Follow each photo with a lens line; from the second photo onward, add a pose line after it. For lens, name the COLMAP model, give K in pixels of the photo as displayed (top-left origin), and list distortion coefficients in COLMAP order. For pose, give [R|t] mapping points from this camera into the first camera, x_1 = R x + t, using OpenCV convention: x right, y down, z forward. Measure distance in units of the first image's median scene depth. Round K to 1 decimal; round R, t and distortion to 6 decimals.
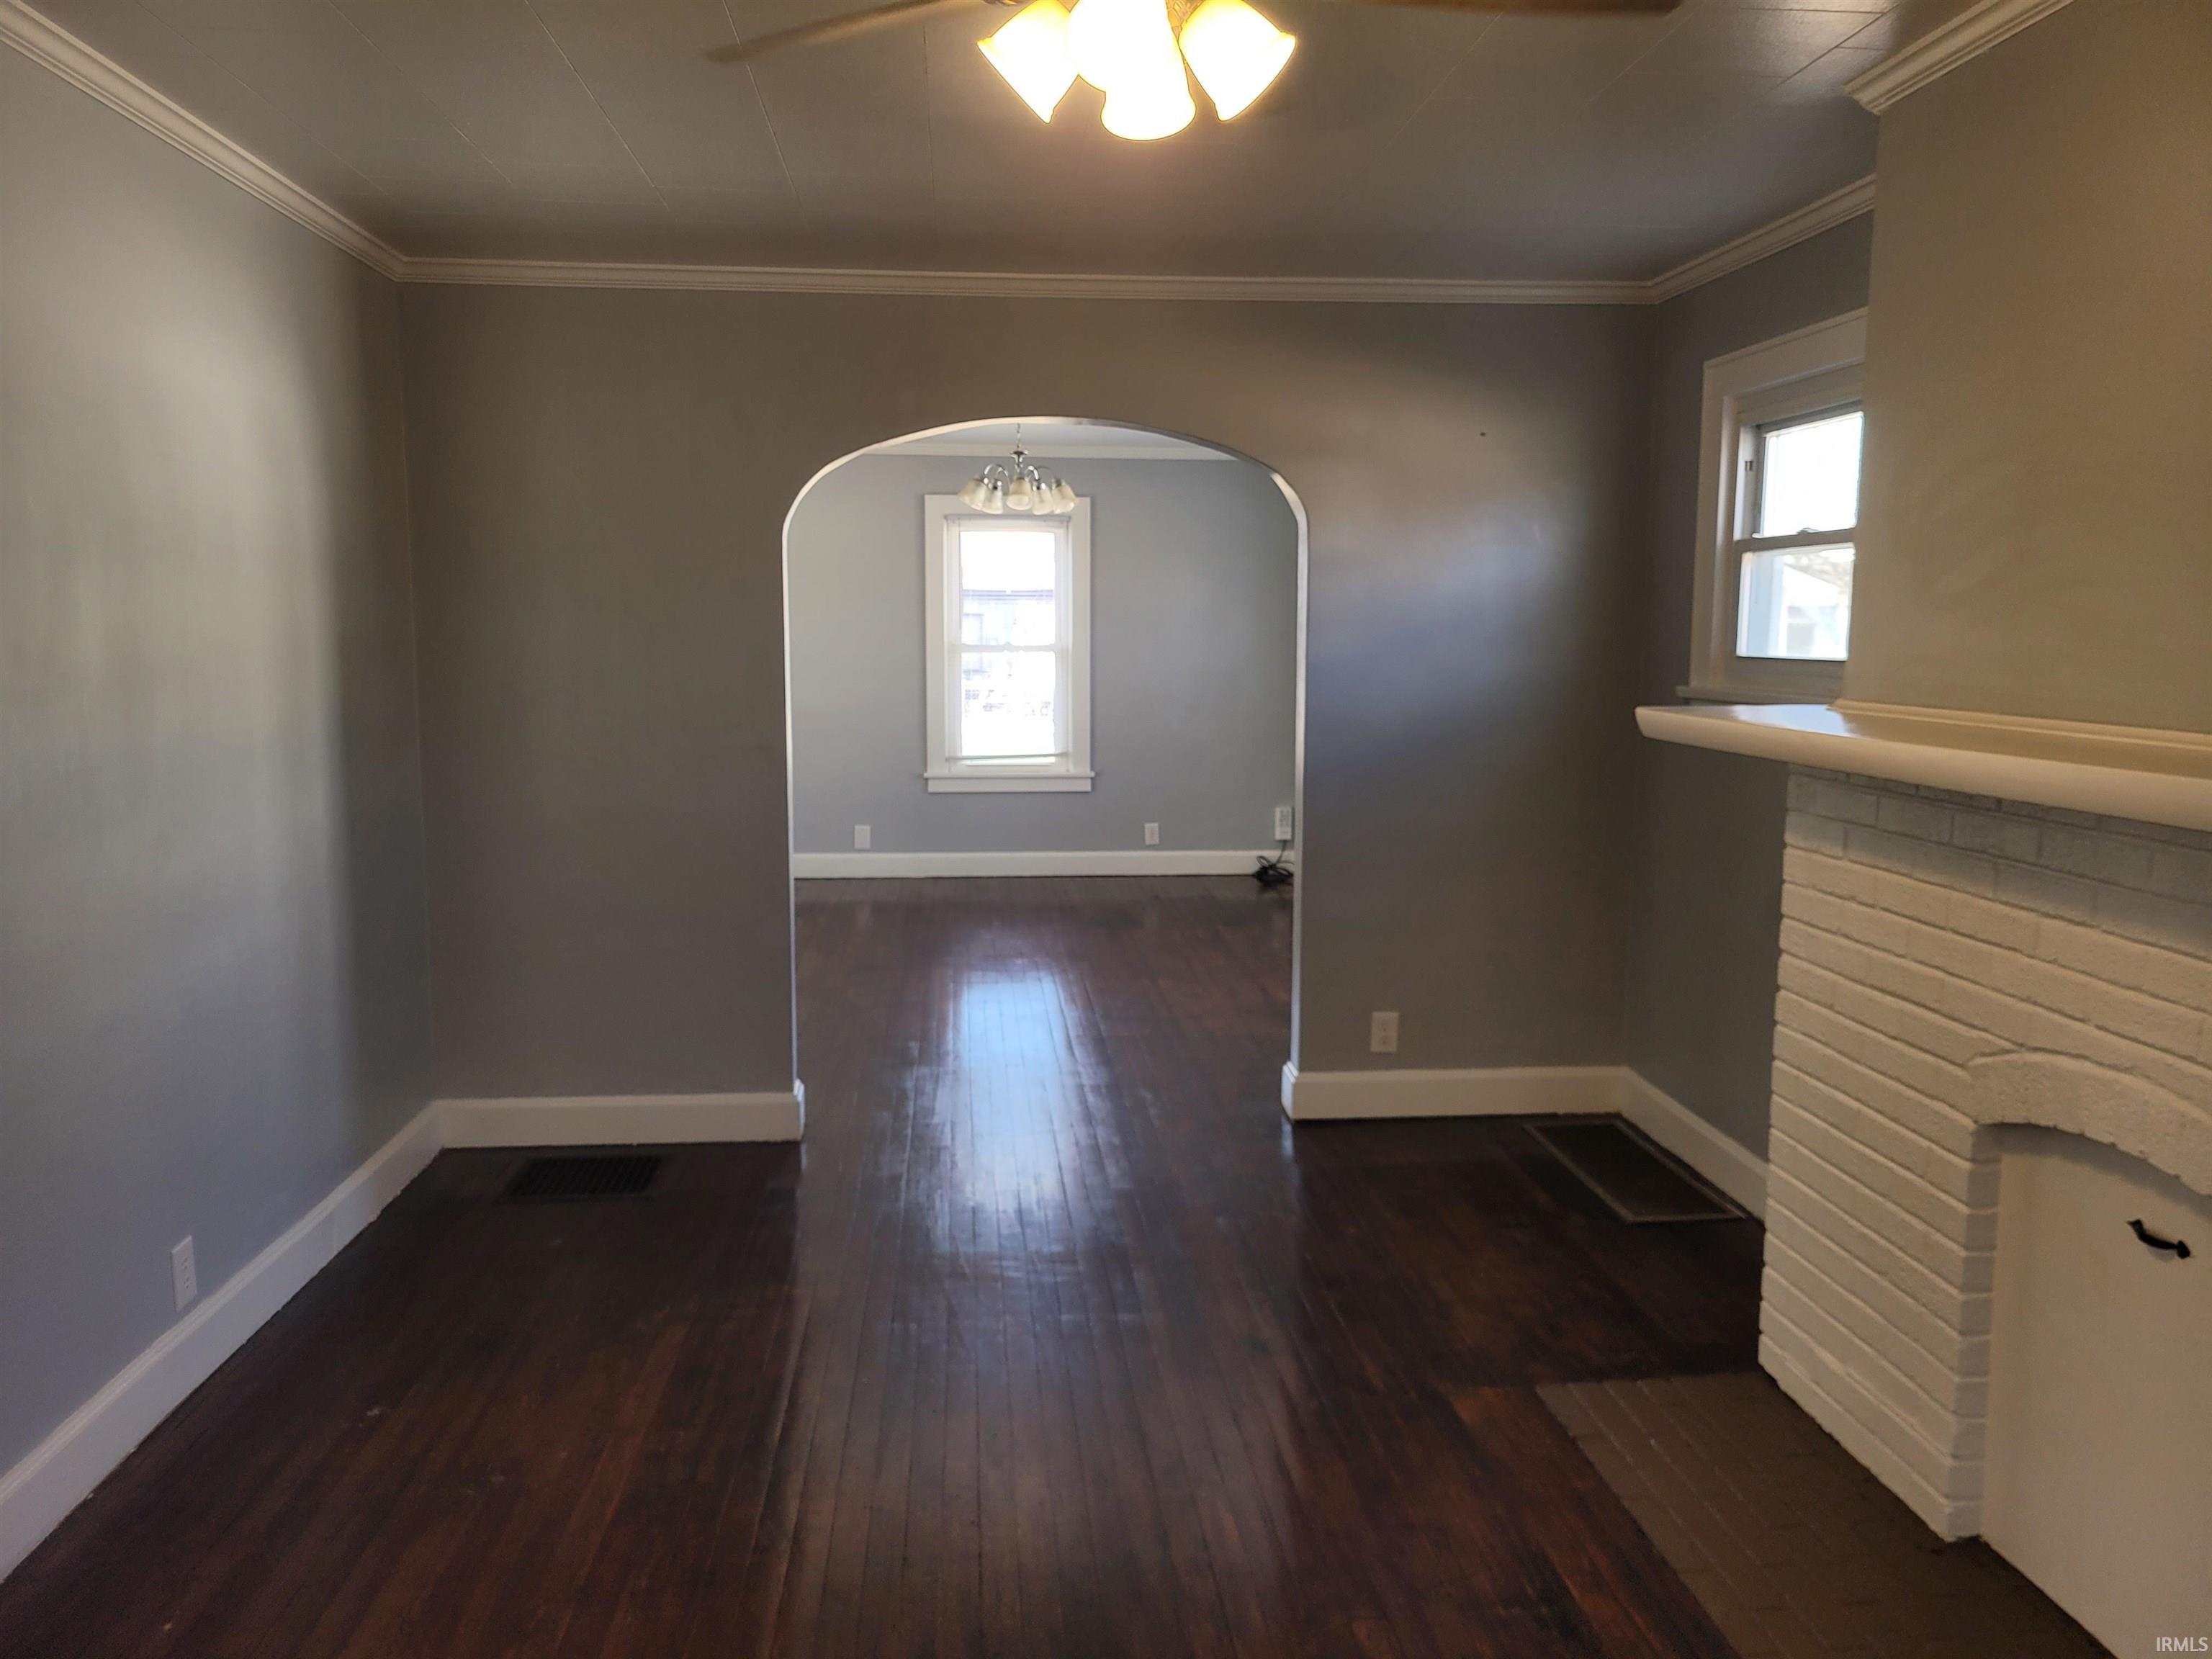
lens RADIAL K [[1650.7, 0, 1112.0], [0, 1650.7, 826.6], [0, 0, 1]] dist [0.045962, 0.005529]
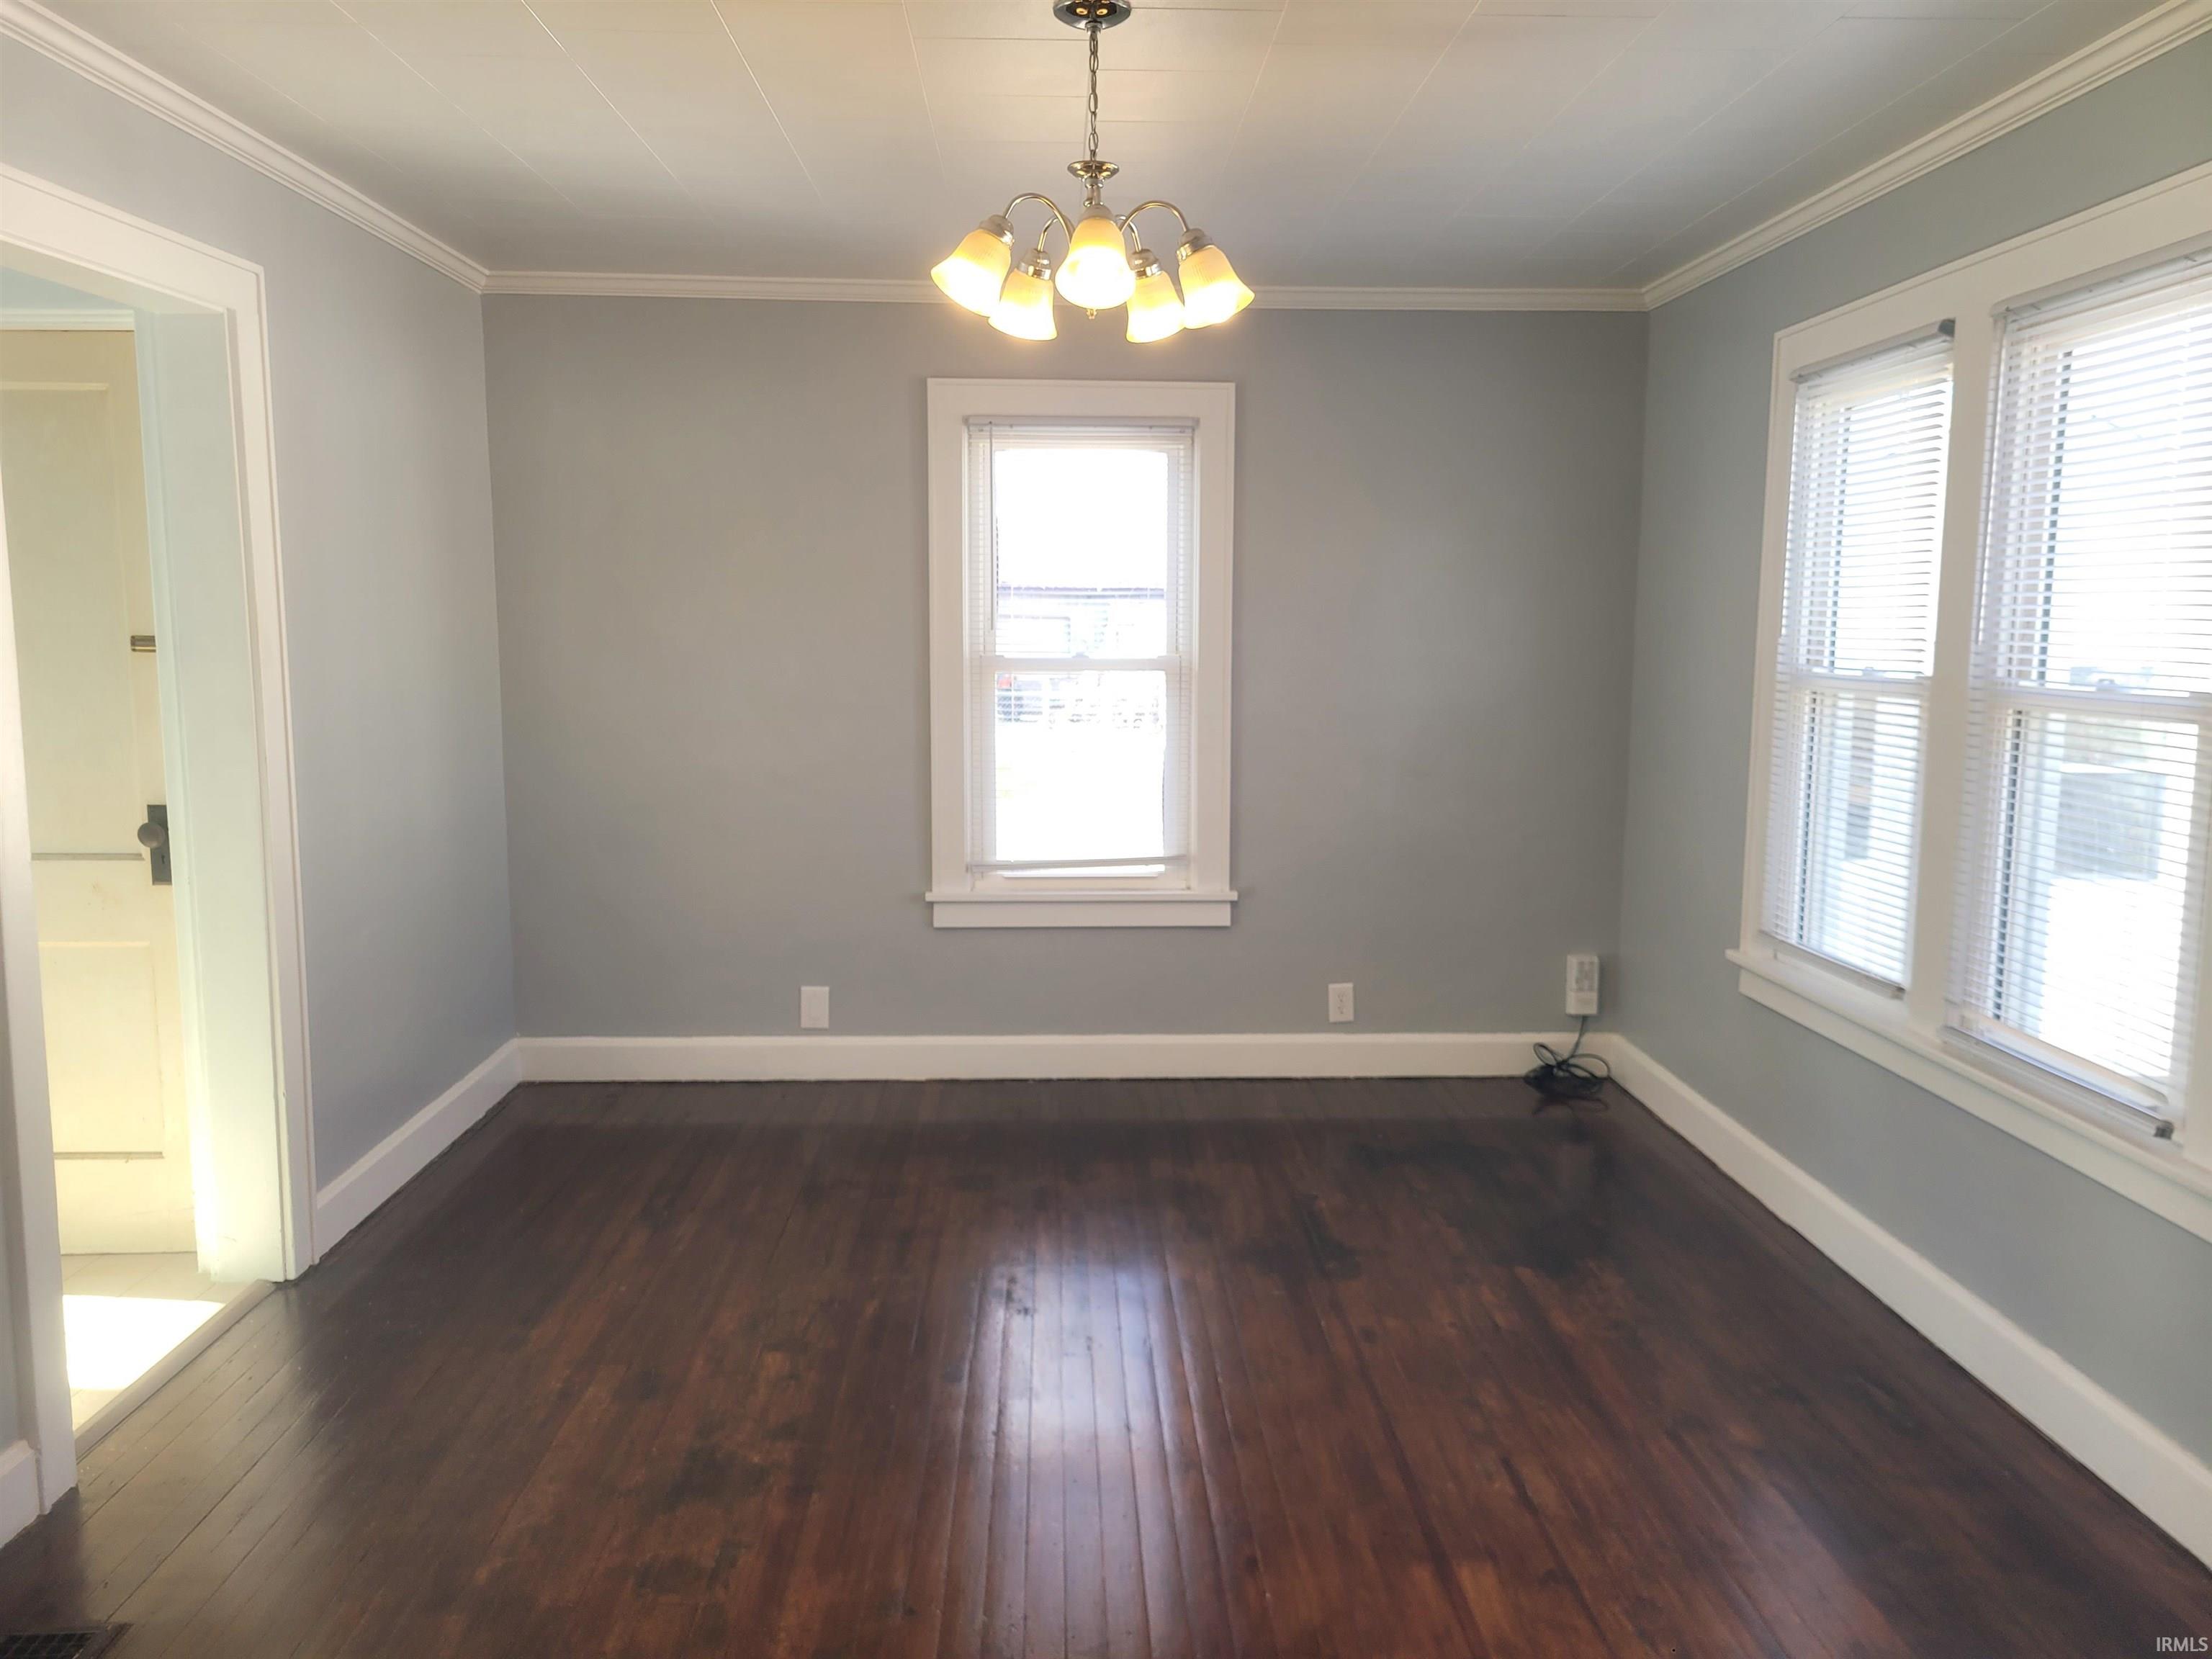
lens RADIAL K [[1650.7, 0, 1110.0], [0, 1650.7, 823.4], [0, 0, 1]] dist [0.045962, 0.005529]
pose [[0.998344, 0.006440, -0.057169, -0.021461], [-0.006619, 0.999974, -0.002938, -0.053507], [0.057148, 0.003311, 0.998360, 0.451143]]
